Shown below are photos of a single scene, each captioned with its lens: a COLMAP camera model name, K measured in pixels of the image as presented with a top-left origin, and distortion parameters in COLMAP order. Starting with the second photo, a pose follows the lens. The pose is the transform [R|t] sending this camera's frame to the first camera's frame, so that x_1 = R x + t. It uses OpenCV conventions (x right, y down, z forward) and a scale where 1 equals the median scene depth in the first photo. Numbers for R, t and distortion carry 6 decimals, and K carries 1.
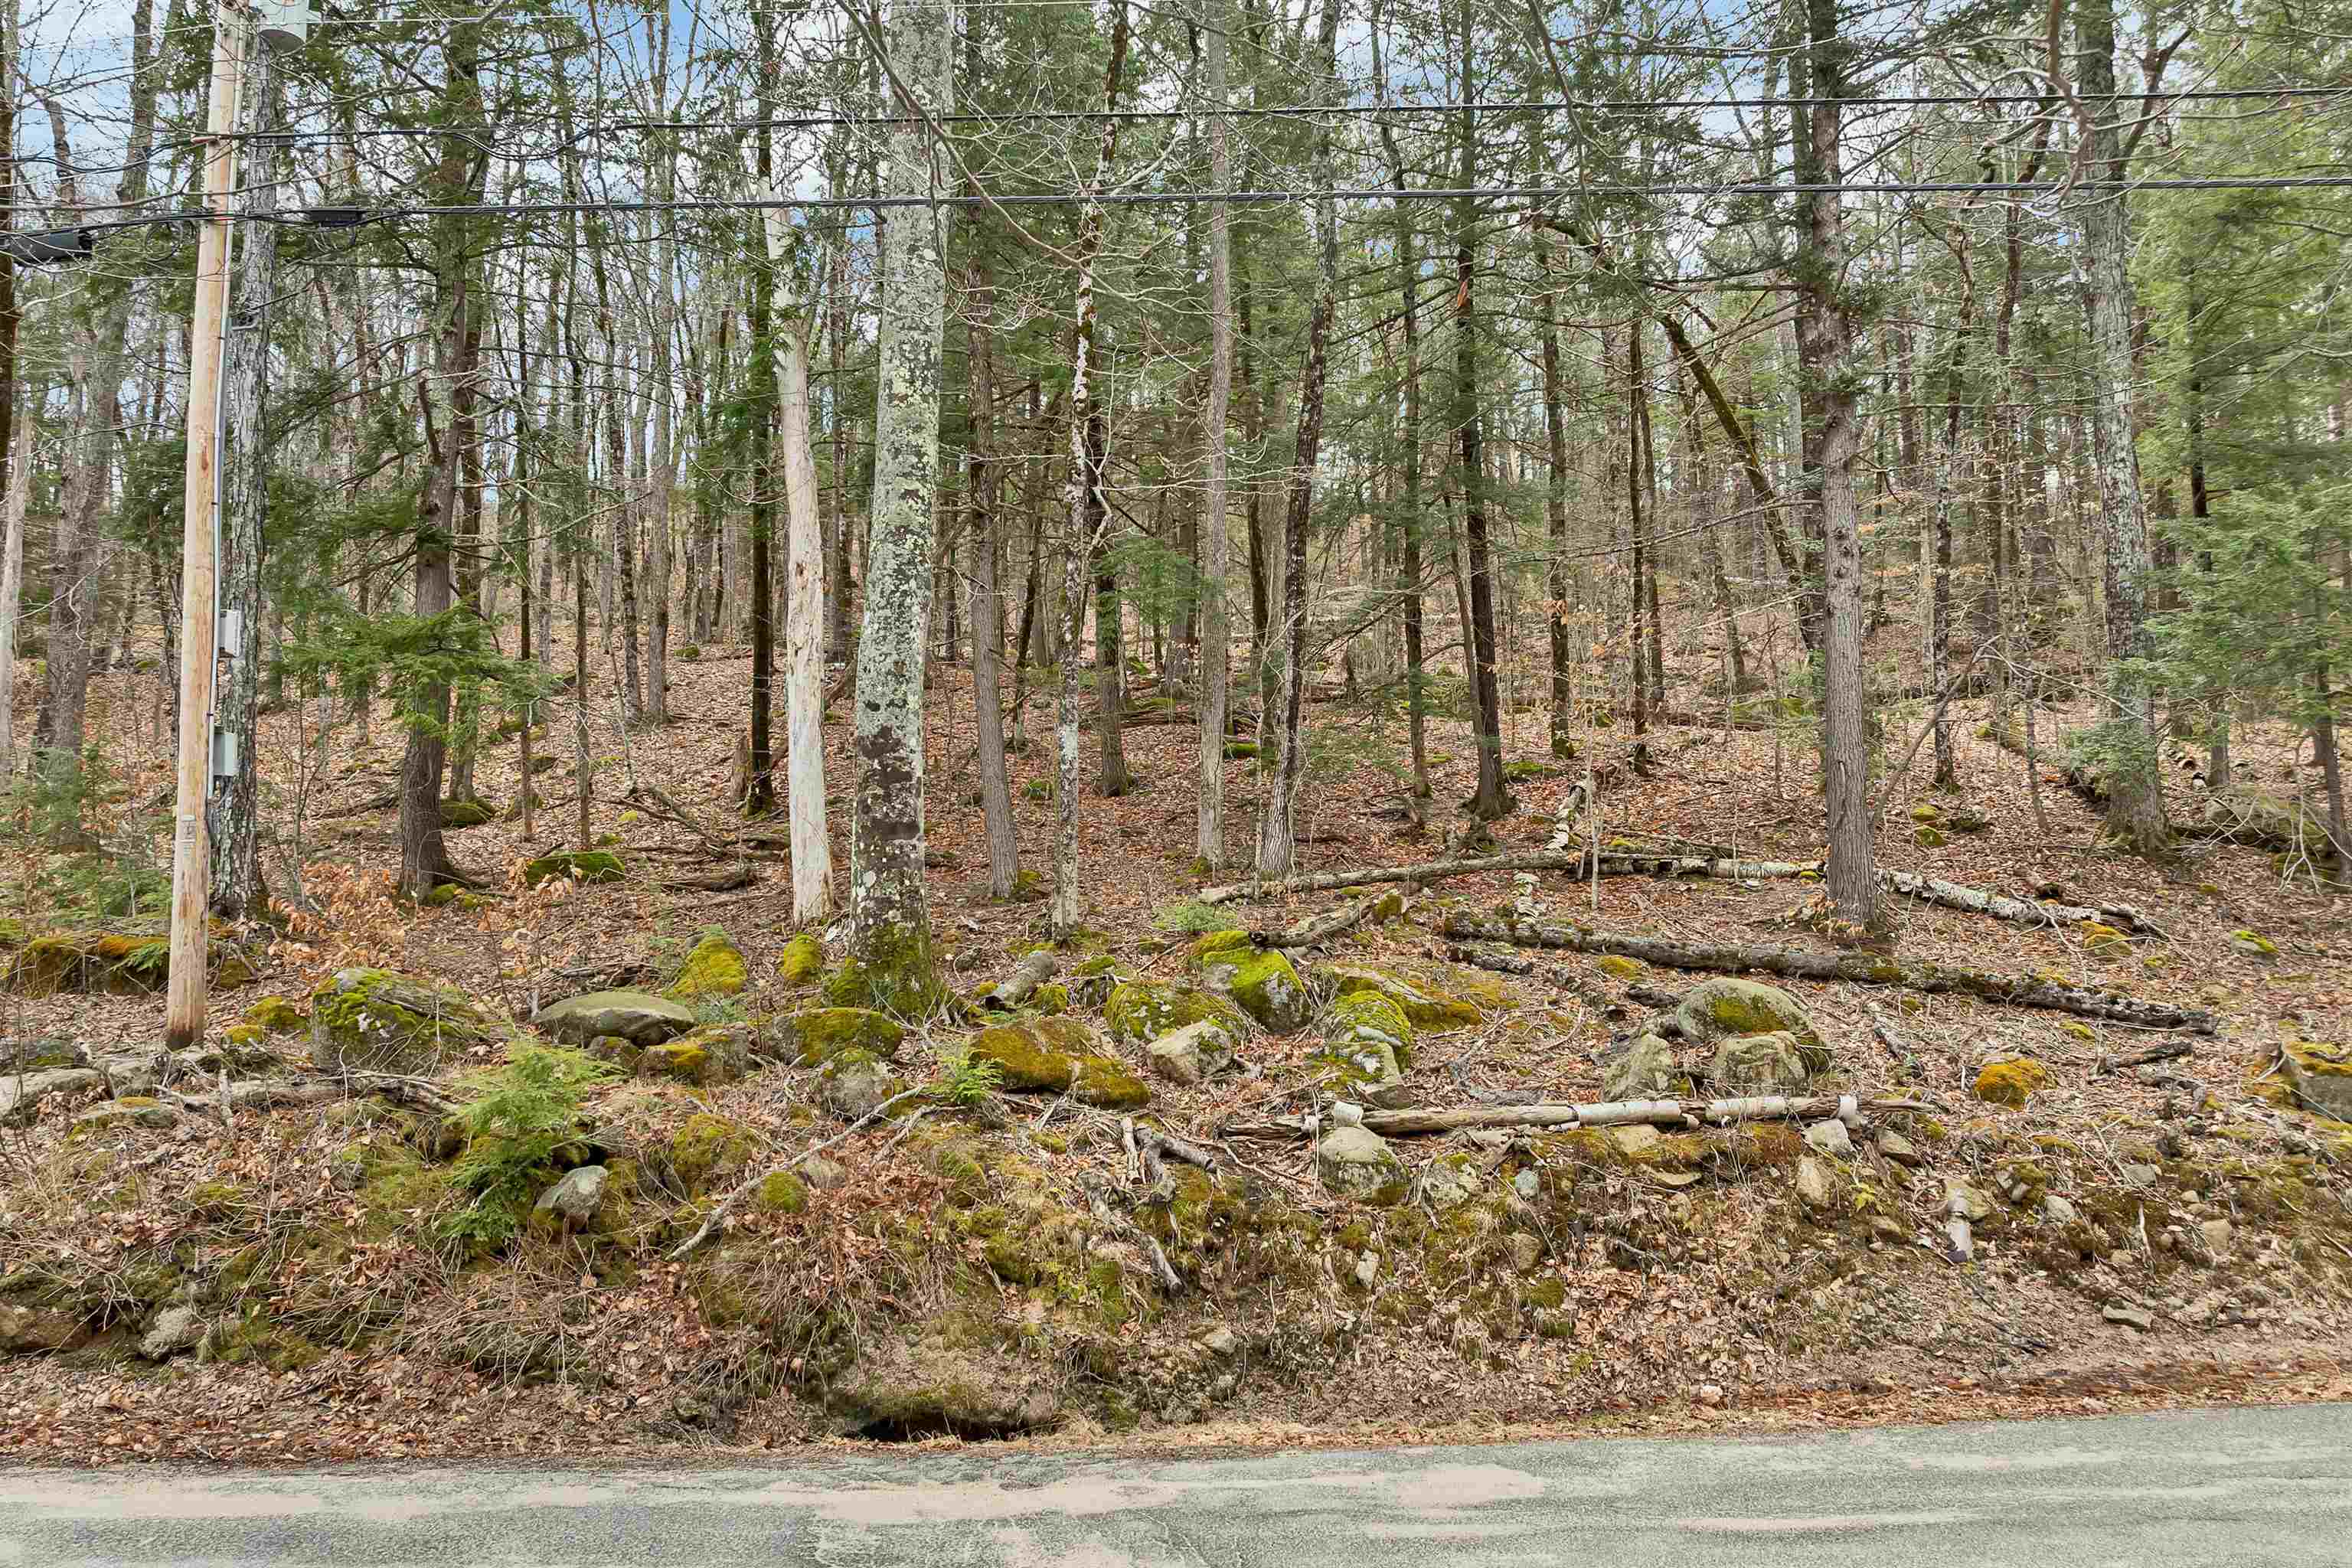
lens RADIAL K [[1707.3, 0, 1176.2], [0, 1707.3, 786.6], [0, 0, 1]] dist [-0.045790, 0.008113]
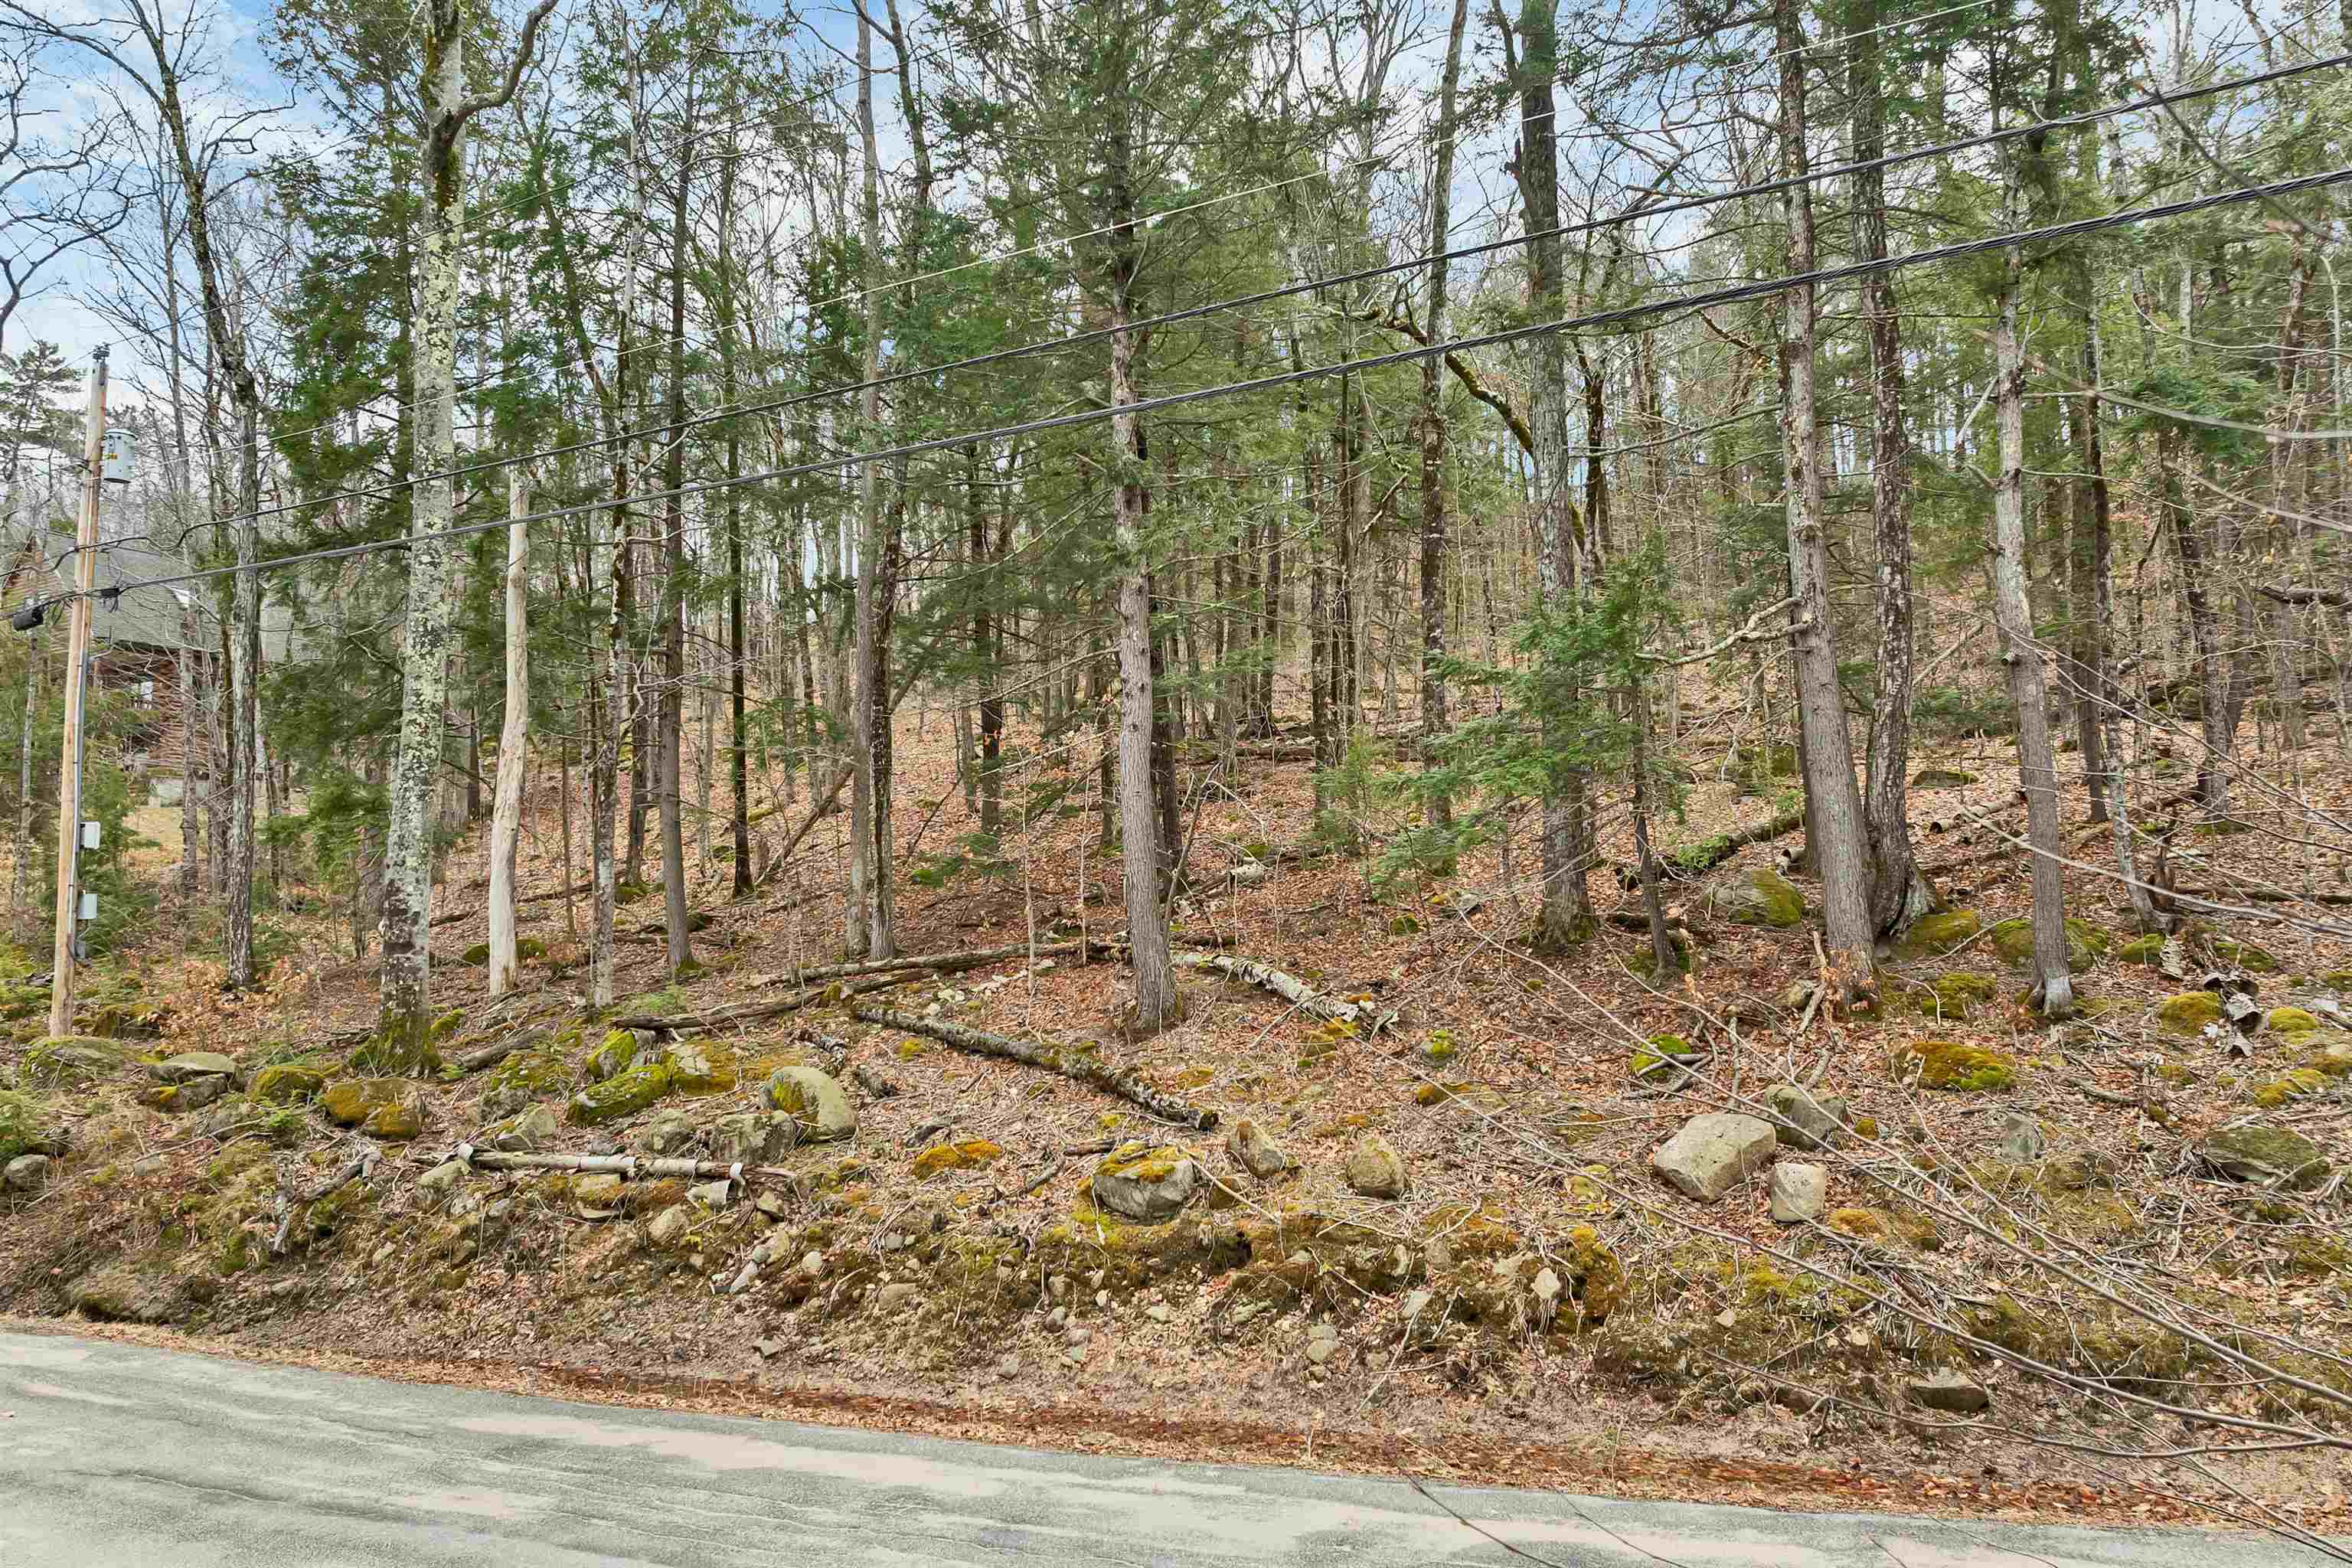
lens RADIAL K [[1707.3, 0, 1175.8], [0, 1707.3, 783.9], [0, 0, 1]] dist [-0.045790, 0.008113]
pose [[0.888140, -0.042751, -0.457580, 1.237868], [0.041155, 0.999062, -0.013460, -0.076775], [0.457726, -0.006877, 0.889067, -0.021450]]
